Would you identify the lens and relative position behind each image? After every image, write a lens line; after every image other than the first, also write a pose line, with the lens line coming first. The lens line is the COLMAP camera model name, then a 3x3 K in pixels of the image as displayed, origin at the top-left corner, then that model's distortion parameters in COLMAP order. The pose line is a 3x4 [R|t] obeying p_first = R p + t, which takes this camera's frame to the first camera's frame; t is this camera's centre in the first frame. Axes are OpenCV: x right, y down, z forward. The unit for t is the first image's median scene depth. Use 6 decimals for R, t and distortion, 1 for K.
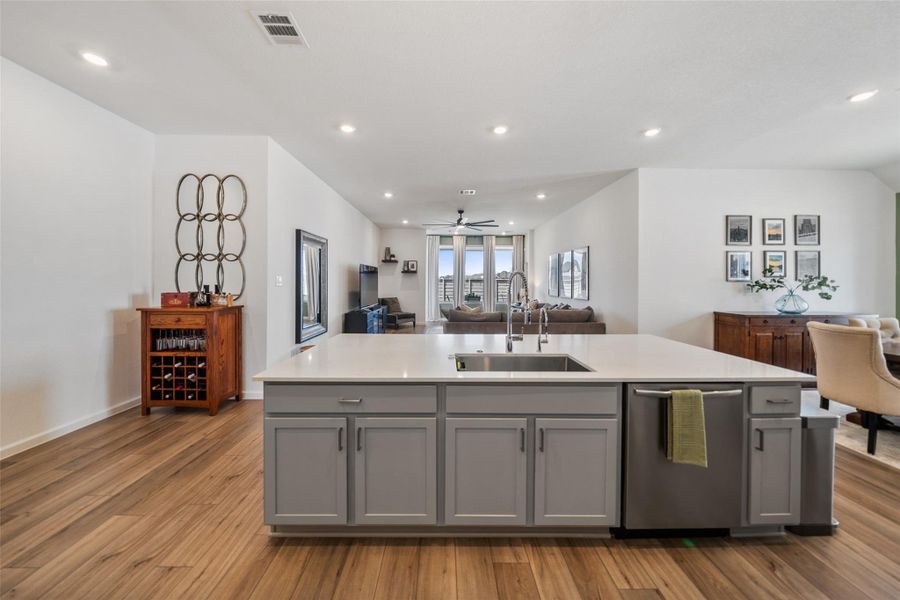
lens RADIAL K [[311.4, 0, 445.6], [0, 311.4, 282.9], [0, 0, 1]] dist [-0.006725, 0.000158]
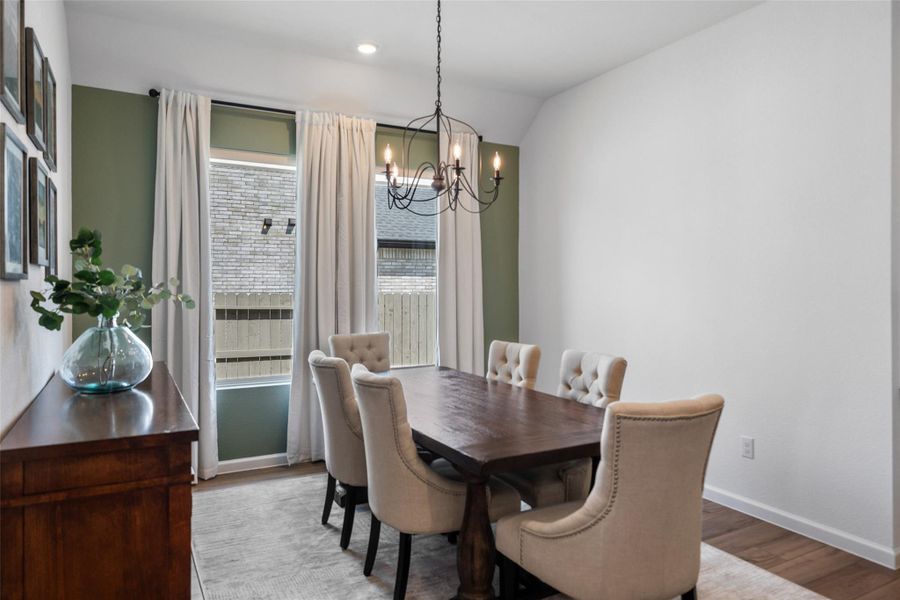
lens RADIAL K [[586.1, 0, 449.6], [0, 586.1, 291.2], [0, 0, 1]] dist [0.000902, 0.001990]
pose [[-0.473481, -0.011421, 0.880730, 0.456083], [-0.001783, 0.999926, 0.012009, -0.002607], [-0.880802, 0.004116, -0.473466, 0.930167]]
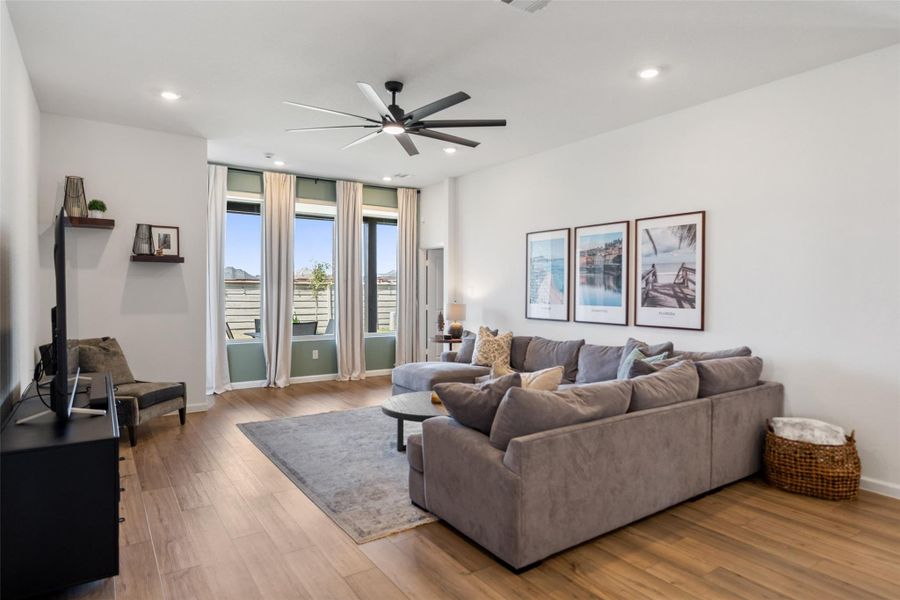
lens RADIAL K [[520.7, 0, 449.7], [0, 520.7, 297.0], [0, 0, 1]] dist [0.003090, 0.001009]
pose [[0.828810, -0.006745, 0.559490, -0.365007], [-0.001854, 0.999889, 0.014801, -0.006586], [-0.559527, -0.013305, 0.828705, 0.783687]]
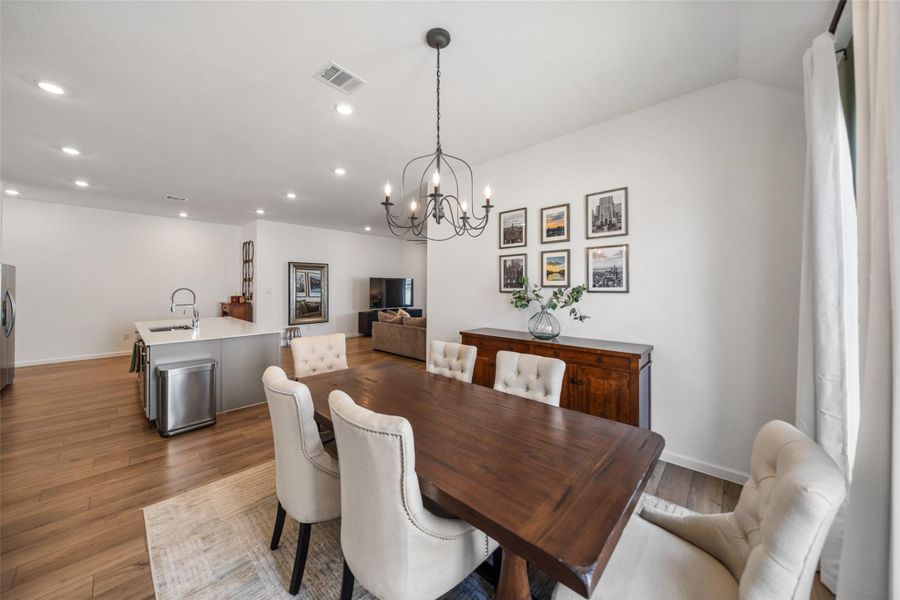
lens RADIAL K [[311.6, 0, 449.3], [0, 311.6, 284.9], [0, 0, 1]] dist [-0.000427, -0.000058]
pose [[0.729477, -0.008673, -0.683950, 1.381932], [0.001680, 0.999939, -0.010888, -0.016943], [0.684003, 0.006793, 0.729448, 0.302451]]
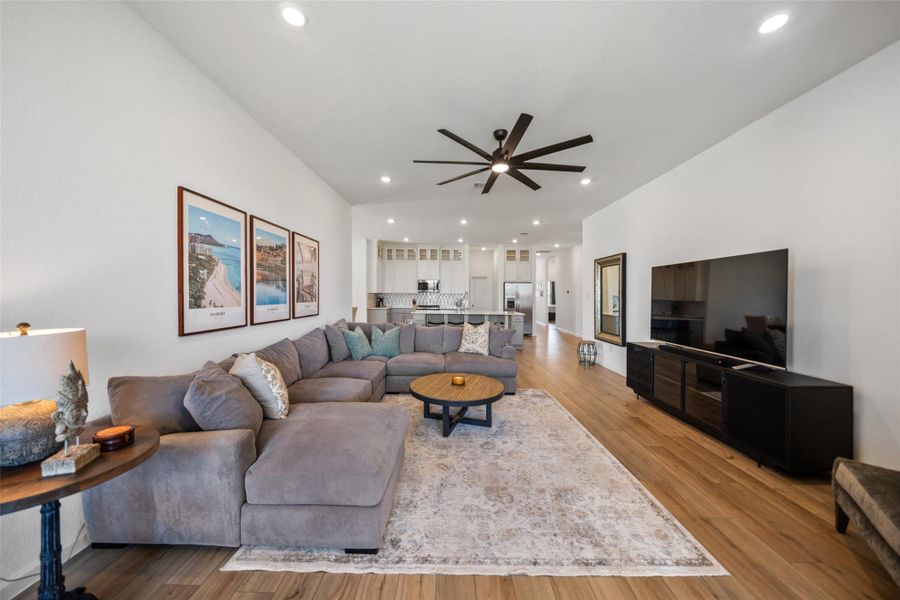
lens RADIAL K [[310.4, 0, 447.4], [0, 310.4, 296.2], [0, 0, 1]] dist [-0.005229, 0.000049]
pose [[-0.999750, -0.017032, 0.014490, 0.189862], [-0.016939, 0.999835, 0.006545, 0.000423], [-0.014600, 0.006298, -0.999874, 2.342403]]
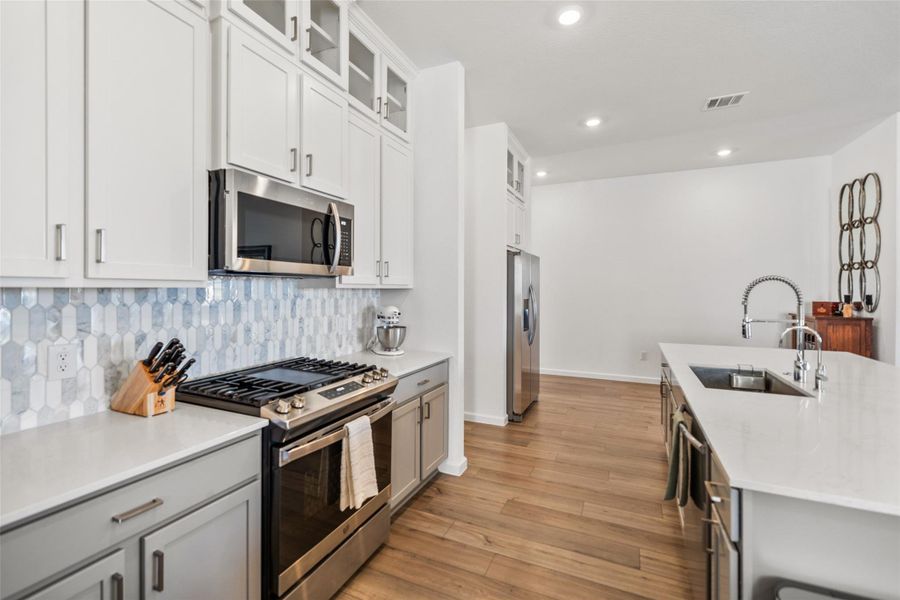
lens RADIAL K [[396.1, 0, 449.7], [0, 396.1, 290.2], [0, 0, 1]] dist [0.000190, -0.000034]
pose [[-0.418190, -0.005048, -0.908346, 0.687585], [-0.005712, 0.999979, -0.002927, 0.002267], [0.908342, 0.003965, -0.418210, 0.296125]]
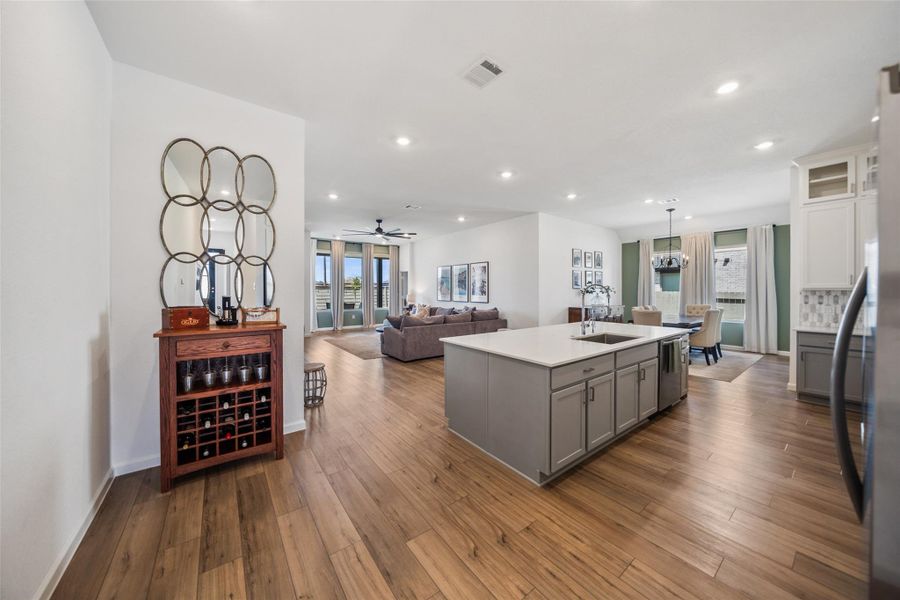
lens RADIAL K [[308.8, 0, 449.7], [0, 308.8, 291.6], [0, 0, 1]] dist [-0.005714, -0.000116]
pose [[0.803563, -0.009327, 0.595147, -0.603784], [0.004686, 0.999945, 0.009344, -0.007523], [-0.595202, -0.004720, 0.803562, 0.067817]]
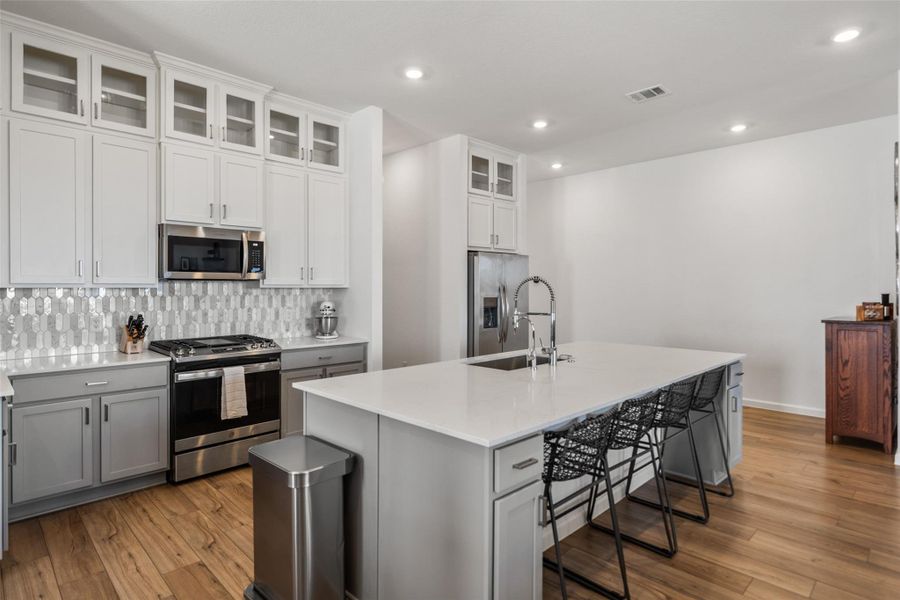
lens RADIAL K [[483.7, 0, 449.9], [0, 483.7, 286.3], [0, 0, 1]] dist [-0.005255, -0.001168]
pose [[-0.716366, -0.007153, -0.697688, 0.667162], [-0.004959, 0.999974, -0.005161, -0.000849], [0.697707, -0.000237, -0.716383, 0.853586]]
